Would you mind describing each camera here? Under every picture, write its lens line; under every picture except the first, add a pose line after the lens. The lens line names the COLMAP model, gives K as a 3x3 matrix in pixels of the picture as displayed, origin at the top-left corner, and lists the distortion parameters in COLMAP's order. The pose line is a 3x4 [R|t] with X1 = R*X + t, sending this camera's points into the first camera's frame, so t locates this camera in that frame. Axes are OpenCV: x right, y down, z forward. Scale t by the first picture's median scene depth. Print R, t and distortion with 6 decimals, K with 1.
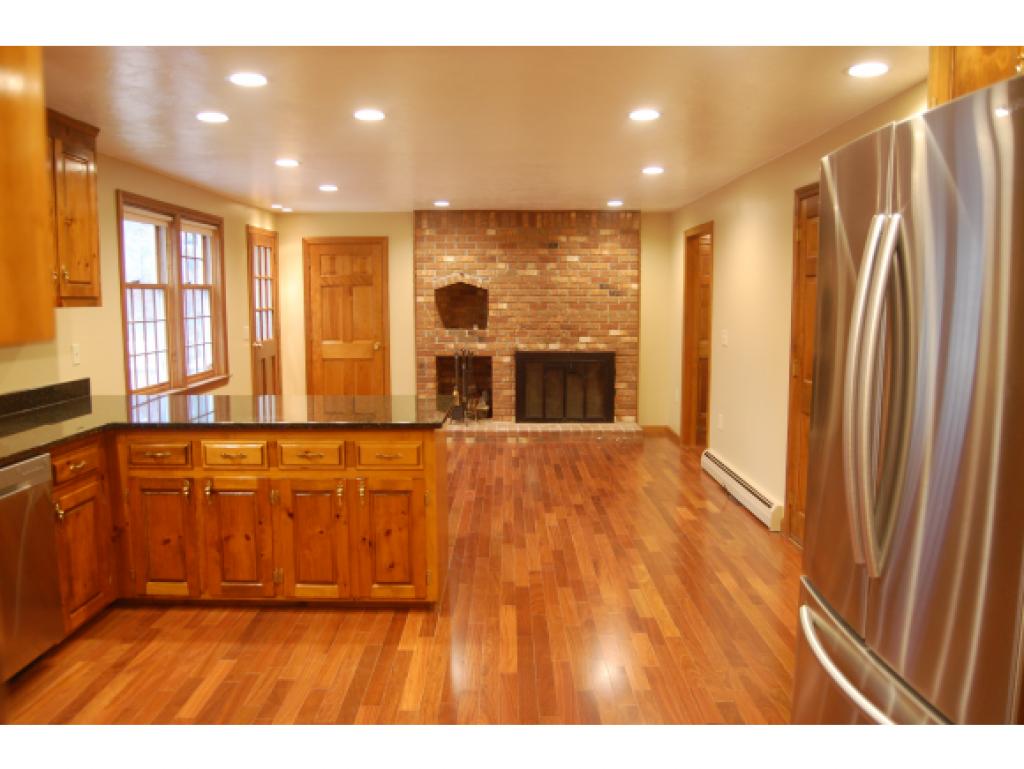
lens RADIAL K [[803.8, 0, 511.2], [0, 803.8, 389.4], [0, 0, 1]] dist [-0.092620, 0.037000]
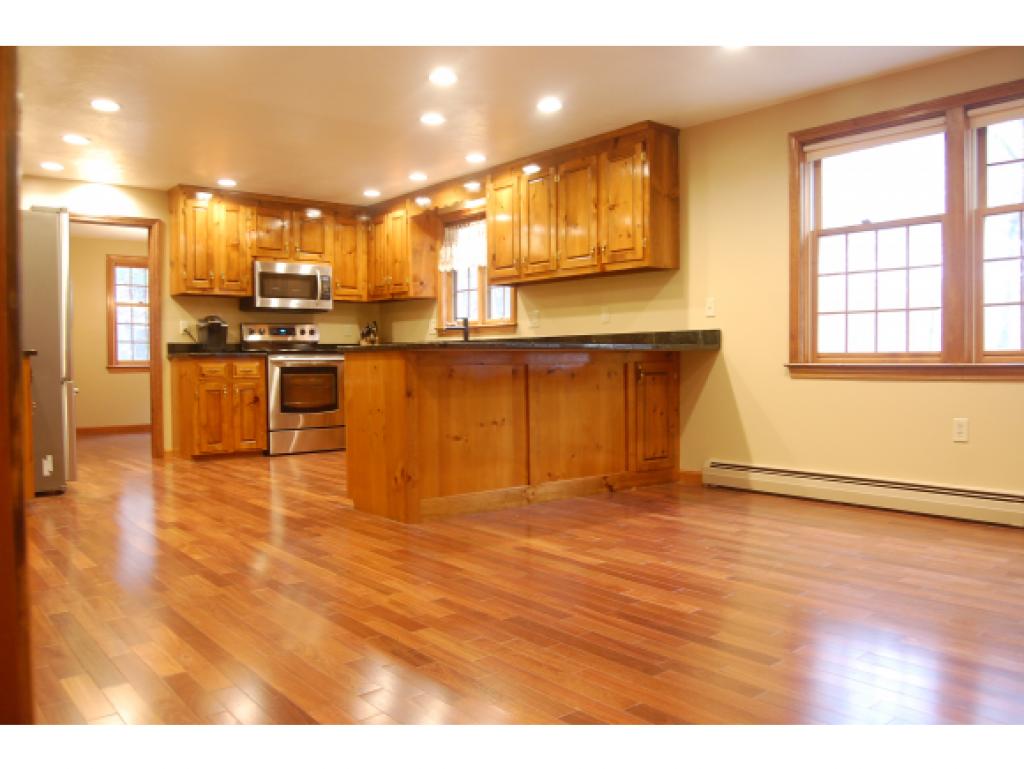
lens RADIAL K [[803.8, 0, 513.7], [0, 803.8, 386.8], [0, 0, 1]] dist [-0.092620, 0.037000]
pose [[-0.769547, 0.028452, -0.637956, 0.221583], [-0.063004, 0.990750, 0.120186, -0.028734], [0.635474, 0.132683, -0.760636, 0.943239]]
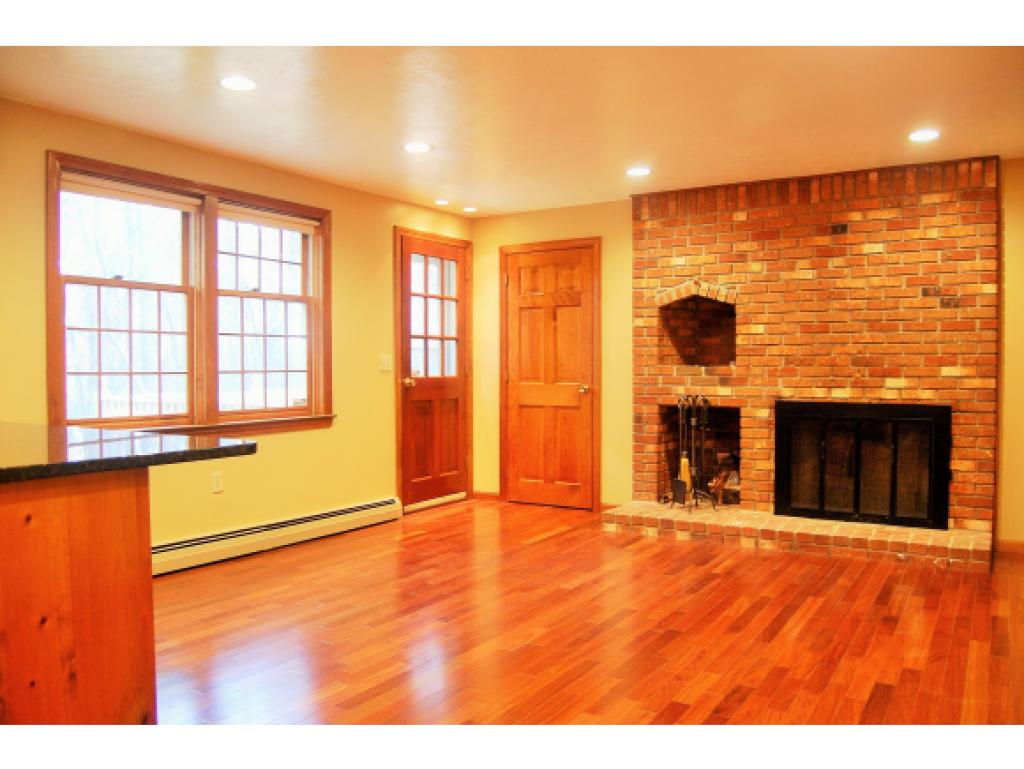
lens RADIAL K [[803.8, 0, 509.0], [0, 803.8, 389.1], [0, 0, 1]] dist [-0.092620, 0.037000]
pose [[0.844202, 0.015098, -0.535812, 0.170251], [-0.061767, 0.995685, -0.069261, -0.000094], [0.532454, 0.091566, 0.841492, 0.381390]]
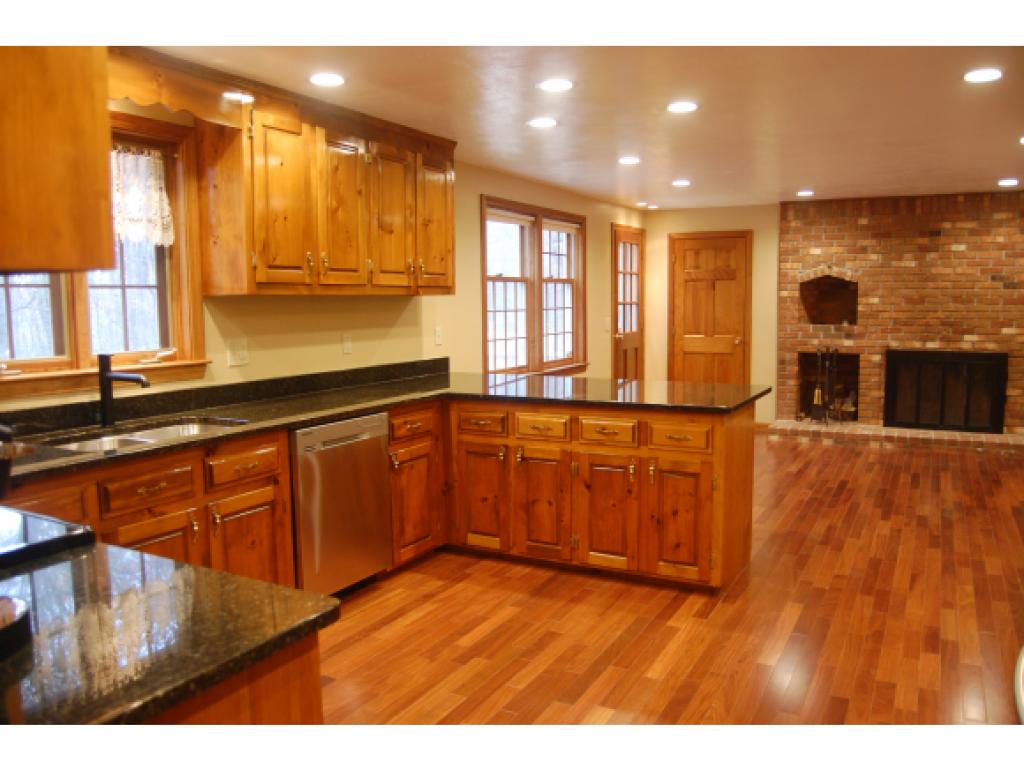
lens RADIAL K [[803.8, 0, 512.0], [0, 803.8, 388.0], [0, 0, 1]] dist [-0.092620, 0.037000]
pose [[0.877484, 0.045270, -0.477465, 0.065043], [-0.046492, 0.998876, 0.009264, 0.008942], [0.477348, 0.014070, 0.878602, -0.000740]]
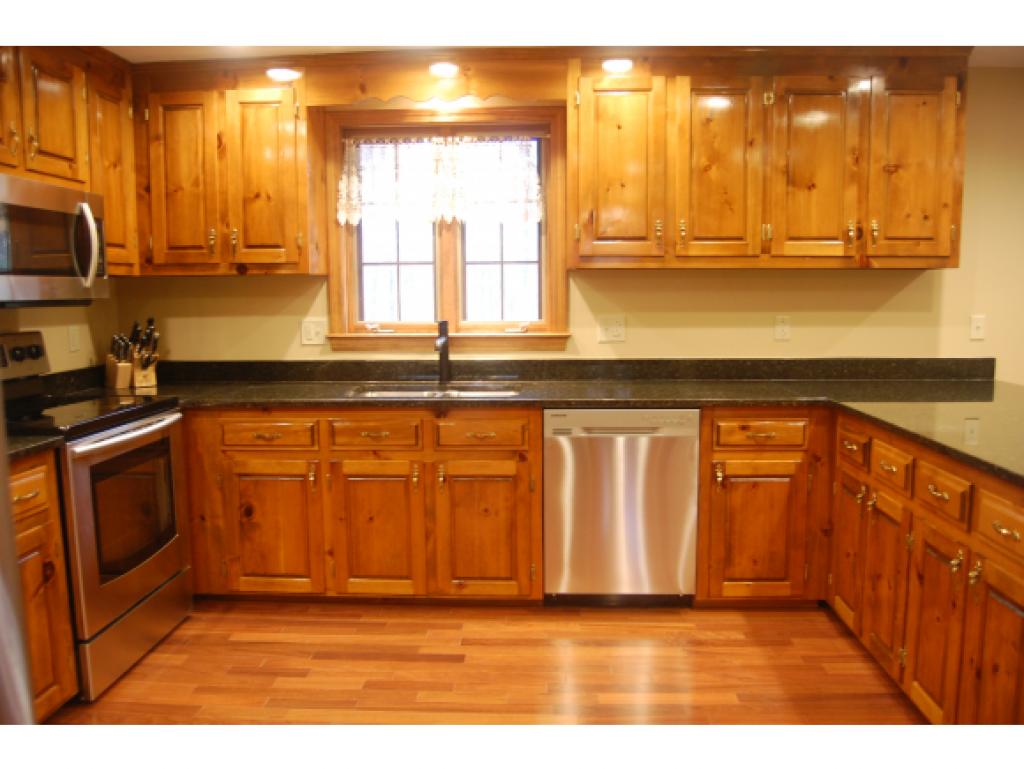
lens RADIAL K [[803.8, 0, 517.2], [0, 803.8, 386.6], [0, 0, 1]] dist [-0.092620, 0.037000]
pose [[-0.052193, 0.118618, -0.991567, 0.163664], [-0.104126, 0.986862, 0.123536, -0.018742], [0.993194, 0.109696, -0.039156, 0.305350]]
